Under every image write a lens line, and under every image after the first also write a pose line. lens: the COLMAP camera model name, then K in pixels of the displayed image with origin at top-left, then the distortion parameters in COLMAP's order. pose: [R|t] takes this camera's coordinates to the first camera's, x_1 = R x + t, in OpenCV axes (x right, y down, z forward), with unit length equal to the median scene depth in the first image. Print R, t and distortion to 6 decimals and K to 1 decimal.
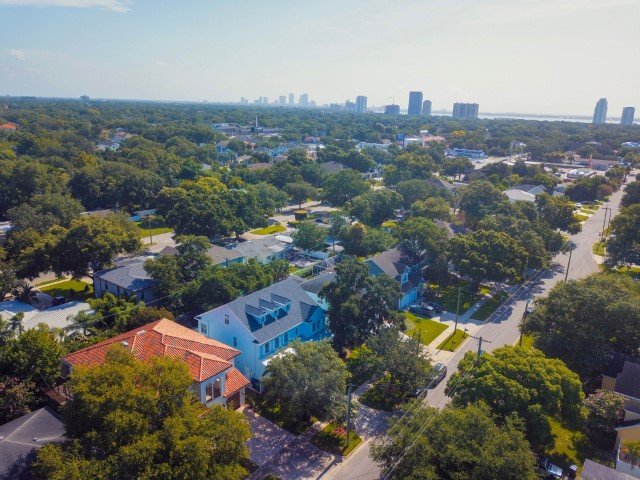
lens RADIAL K [[472.0, 0, 320.0], [0, 472.0, 240.0], [0, 0, 1]] dist [-0.010827, -0.004248]
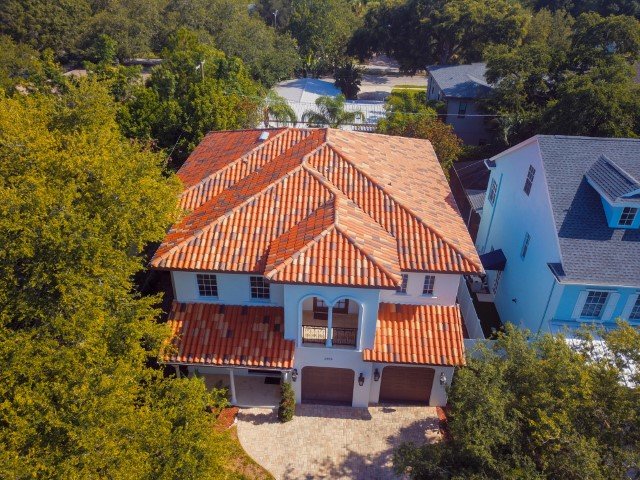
lens RADIAL K [[472.0, 0, 320.0], [0, 472.0, 240.0], [0, 0, 1]] dist [-0.010827, -0.004248]
pose [[0.536028, 0.412804, -0.736387, 0.000816], [-0.216716, 0.910345, 0.352571, 0.117681], [0.815909, -0.029401, 0.577432, 0.662709]]
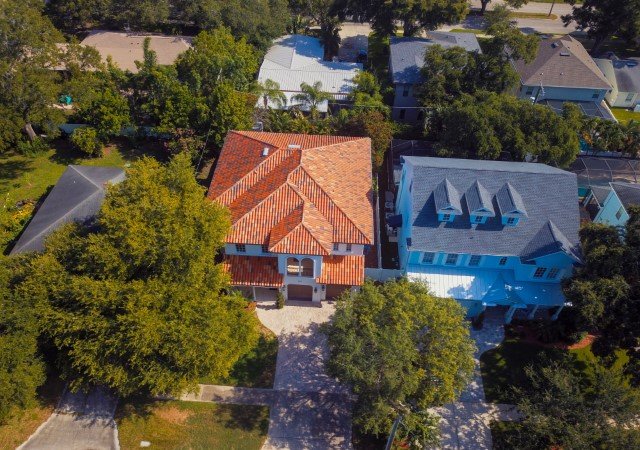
lens RADIAL K [[471.4, 0, 329.3], [0, 471.4, 228.8], [0, 0, 1]] dist [-0.001390, -0.000961]
pose [[0.545507, 0.590029, -0.595221, 0.171512], [-0.230470, 0.788424, 0.570326, -0.136878], [0.805795, -0.173936, 0.566075, 0.523221]]
